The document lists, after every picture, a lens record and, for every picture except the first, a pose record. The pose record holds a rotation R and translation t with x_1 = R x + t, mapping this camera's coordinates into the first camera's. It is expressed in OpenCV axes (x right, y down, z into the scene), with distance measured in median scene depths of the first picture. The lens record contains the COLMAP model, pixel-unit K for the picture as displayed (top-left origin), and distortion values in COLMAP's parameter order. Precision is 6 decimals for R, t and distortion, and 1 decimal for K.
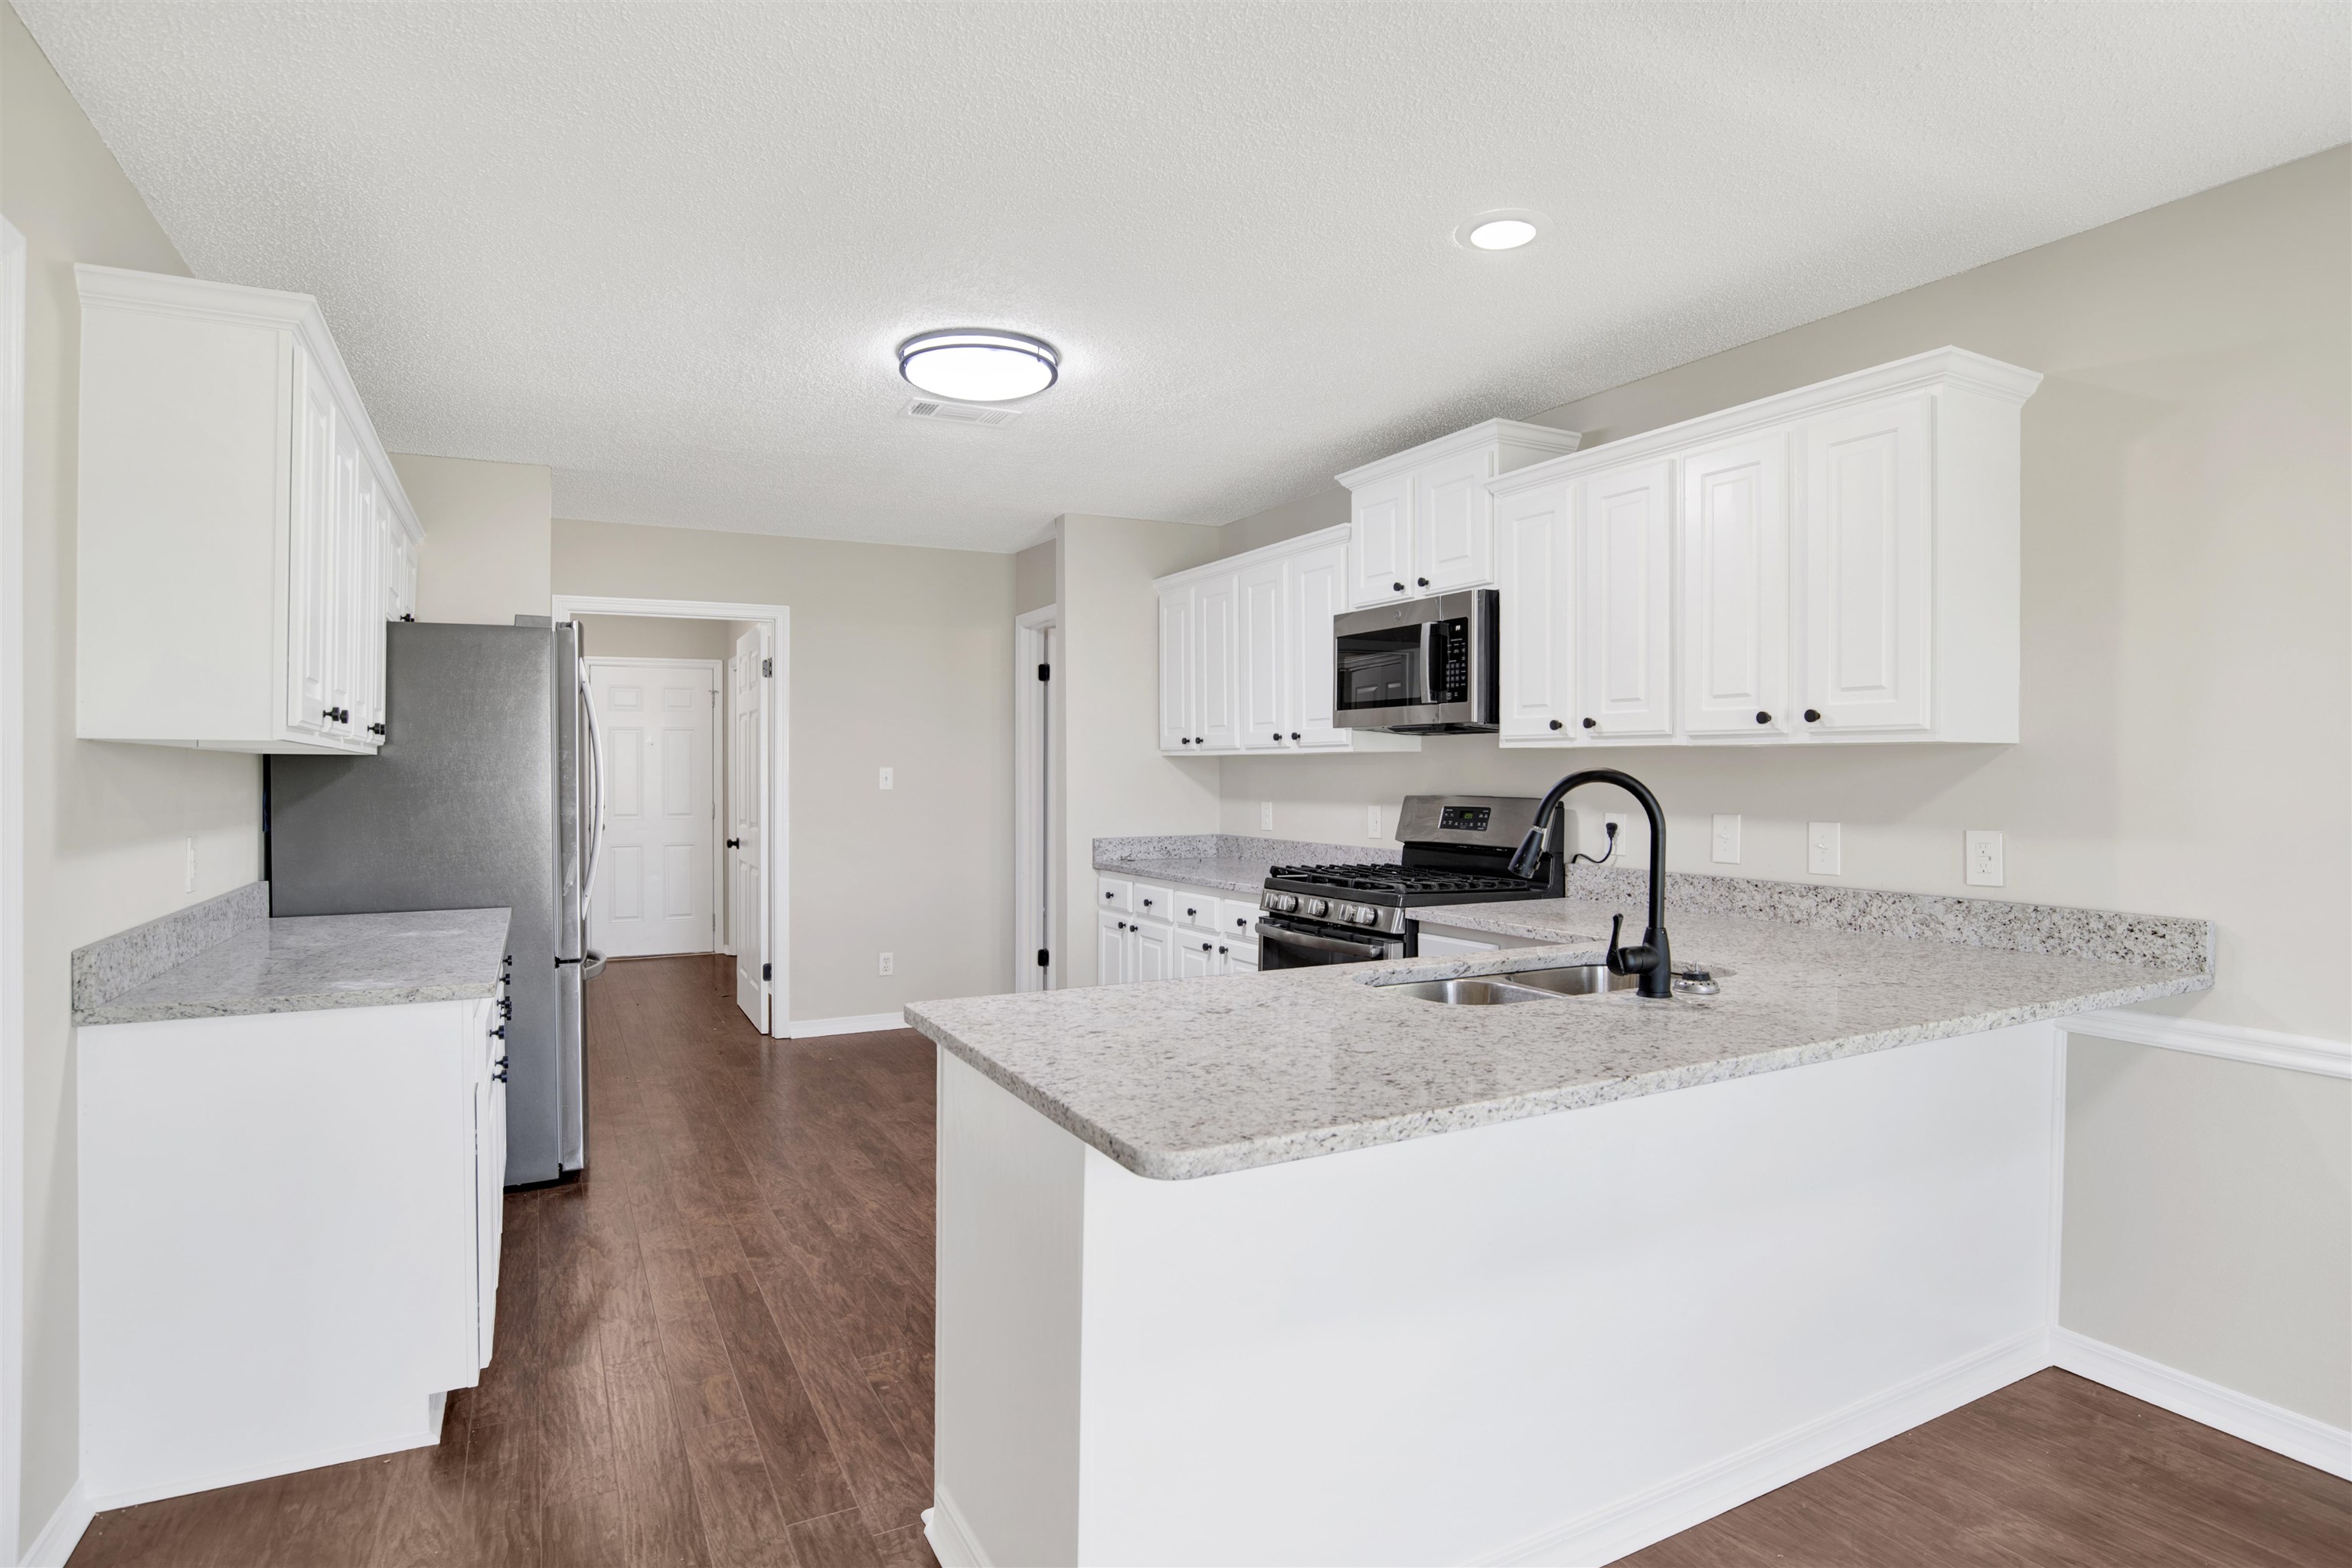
lens RADIAL K [[1247.4, 0, 1204.3], [0, 1247.4, 798.9], [0, 0, 1]] dist [-0.066889, 0.019491]
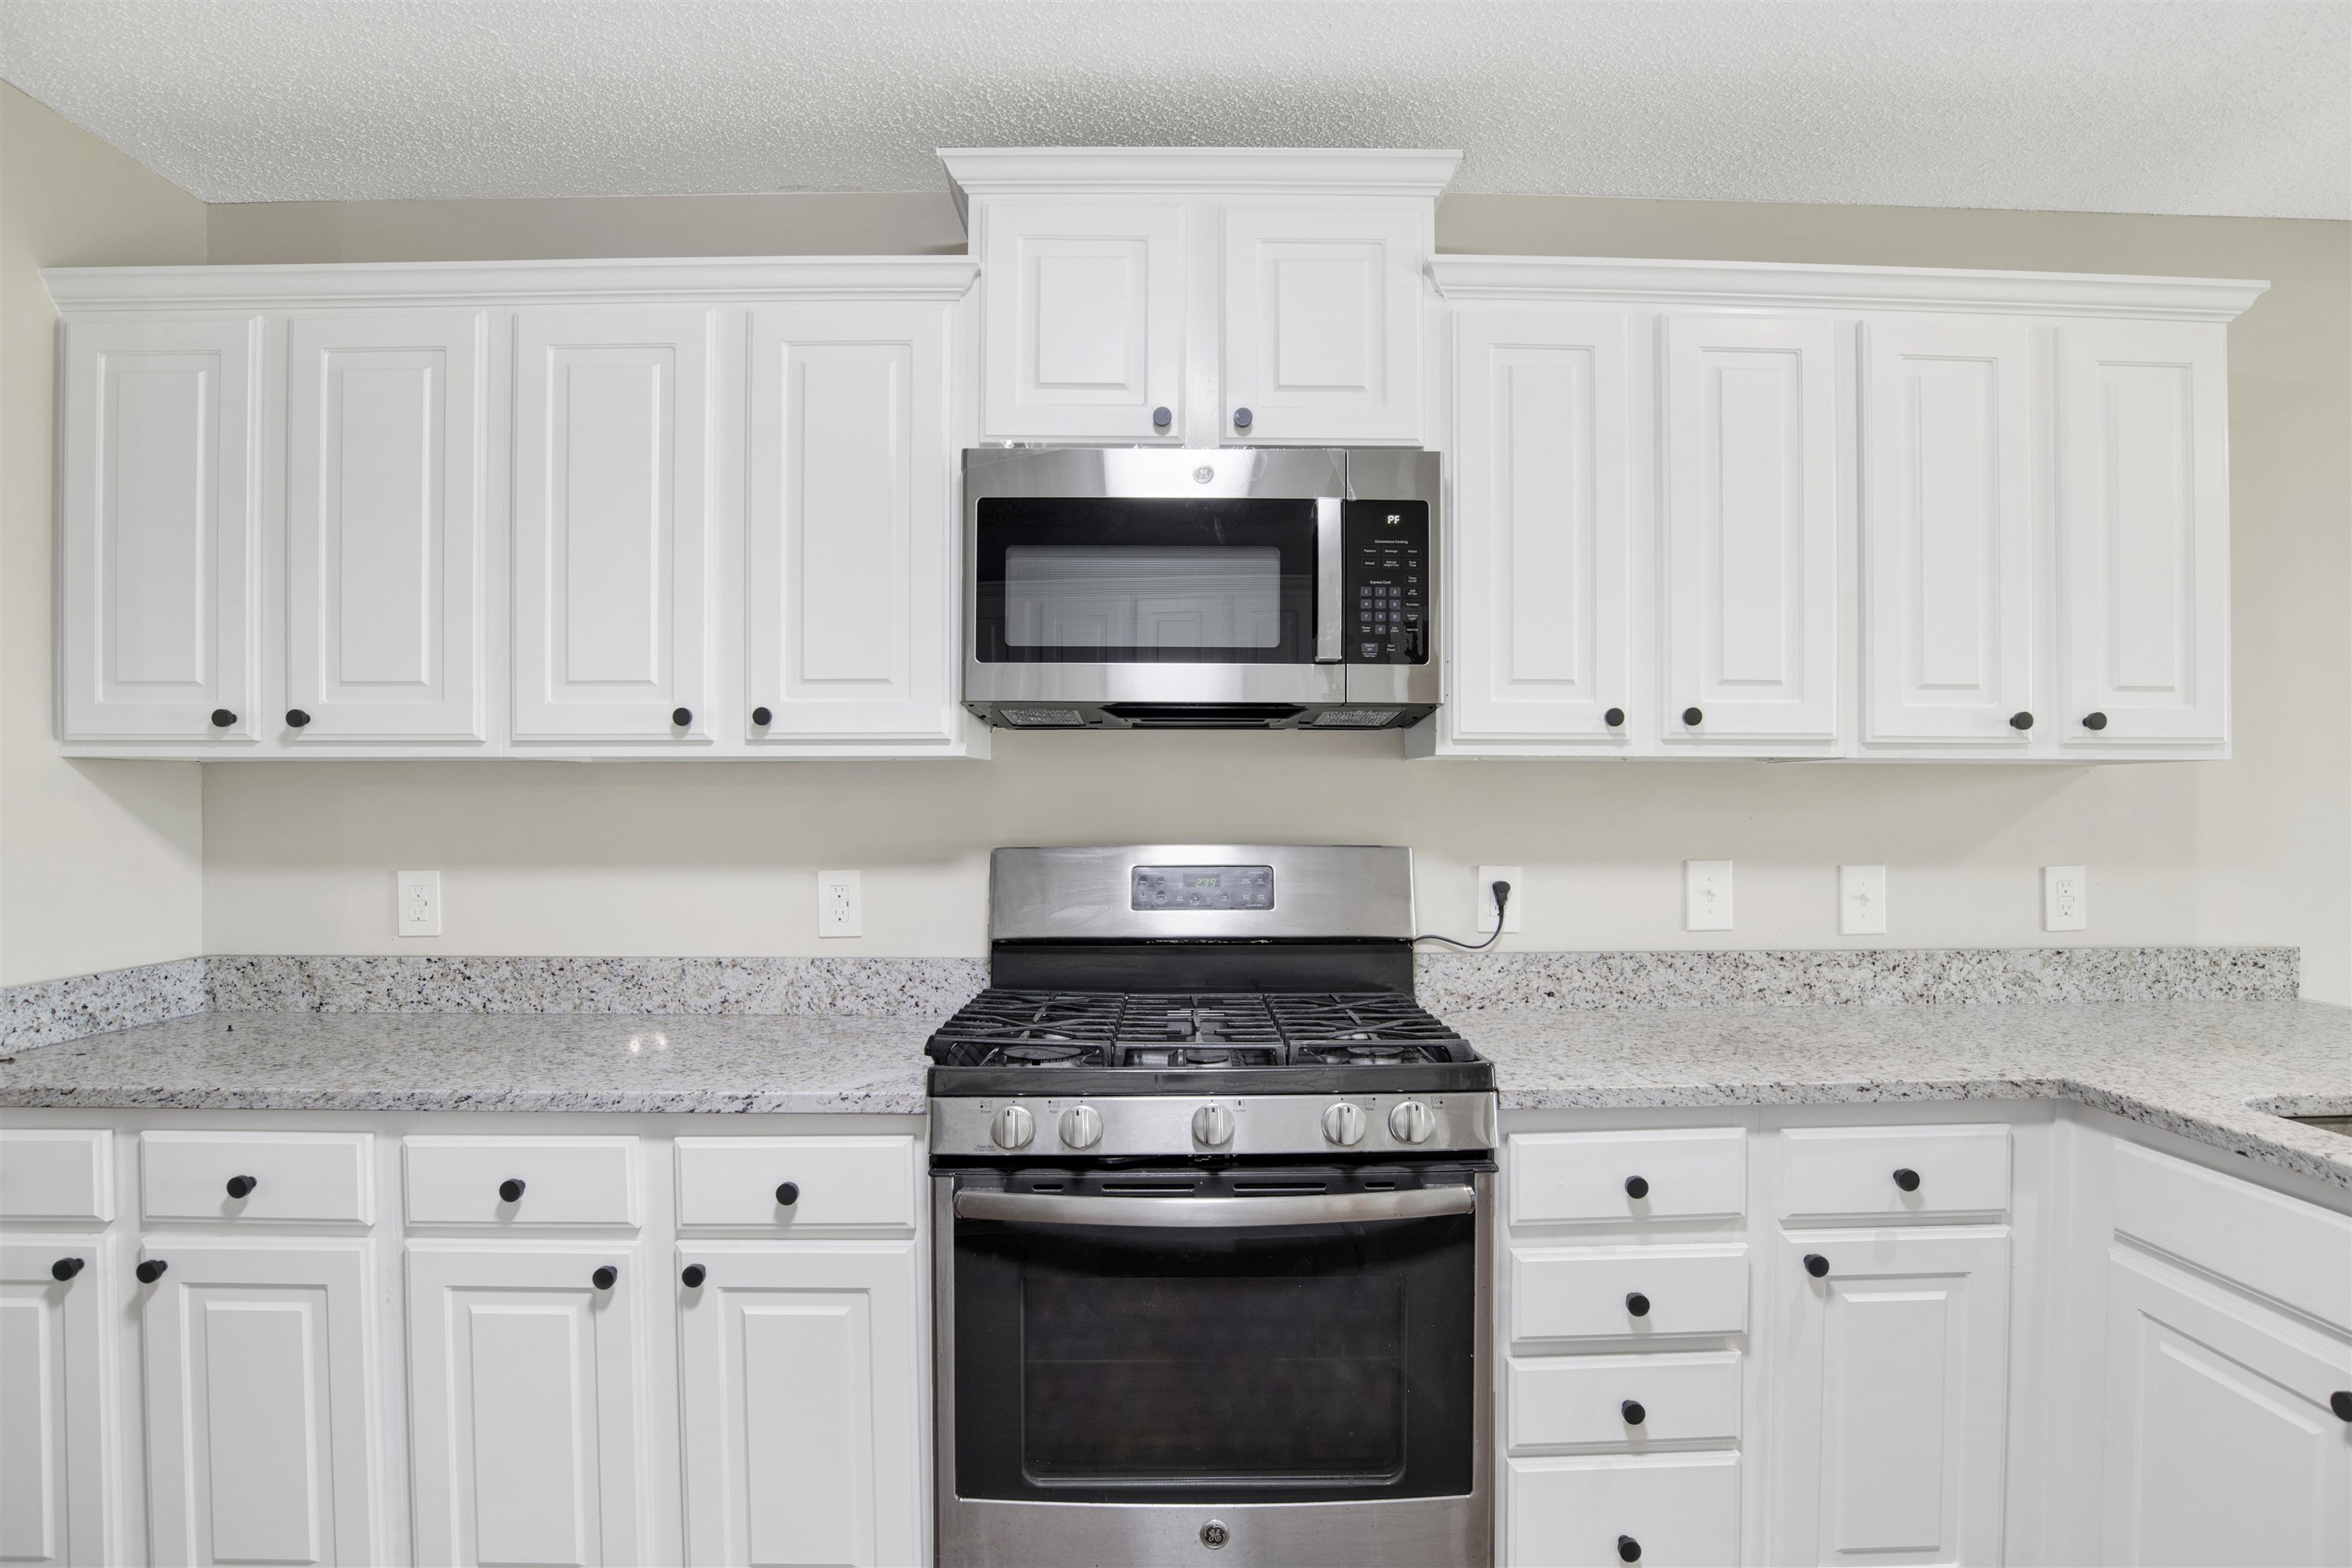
lens RADIAL K [[1247.4, 0, 1220.8], [0, 1247.4, 793.8], [0, 0, 1]] dist [-0.066889, 0.019491]
pose [[0.460343, 0.003314, 0.887735, -0.345448], [0.019689, 0.999709, -0.013942, -0.021903], [-0.887523, 0.023897, 0.460144, 1.001255]]
